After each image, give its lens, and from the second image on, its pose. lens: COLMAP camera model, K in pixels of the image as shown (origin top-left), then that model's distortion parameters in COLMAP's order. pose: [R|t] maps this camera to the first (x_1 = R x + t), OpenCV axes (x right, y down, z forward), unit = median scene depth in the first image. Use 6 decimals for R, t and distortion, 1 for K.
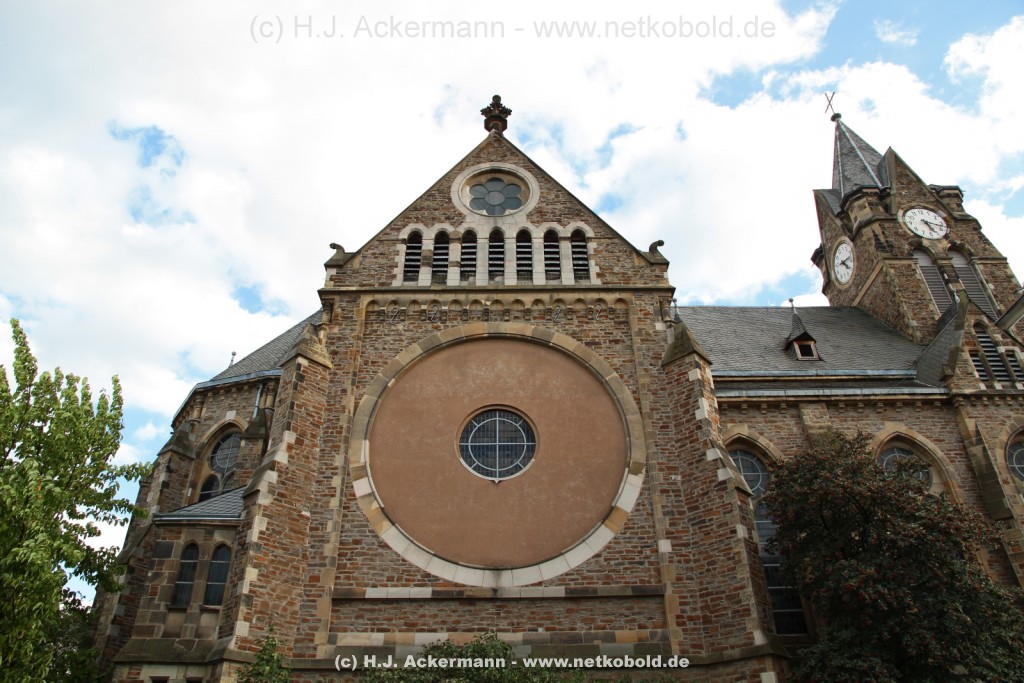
lens RADIAL K [[723.4, 0, 507.5], [0, 723.4, 332.7], [0, 0, 1]] dist [-0.117429, 0.099686]
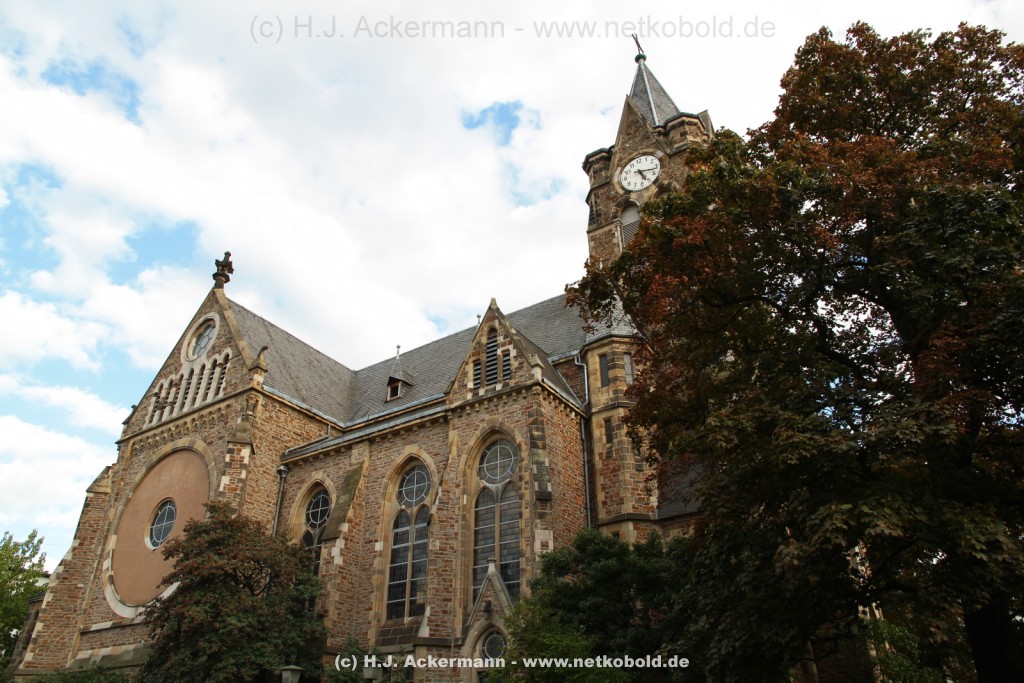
lens RADIAL K [[712.2, 0, 512.0], [0, 712.2, 341.5], [0, 0, 1]] dist [-0.115996, 0.088366]
pose [[0.829526, -0.284574, -0.480525, 1.334600], [0.318614, 0.947817, -0.011291, 0.029693], [0.458663, -0.143736, 0.876908, 0.054168]]
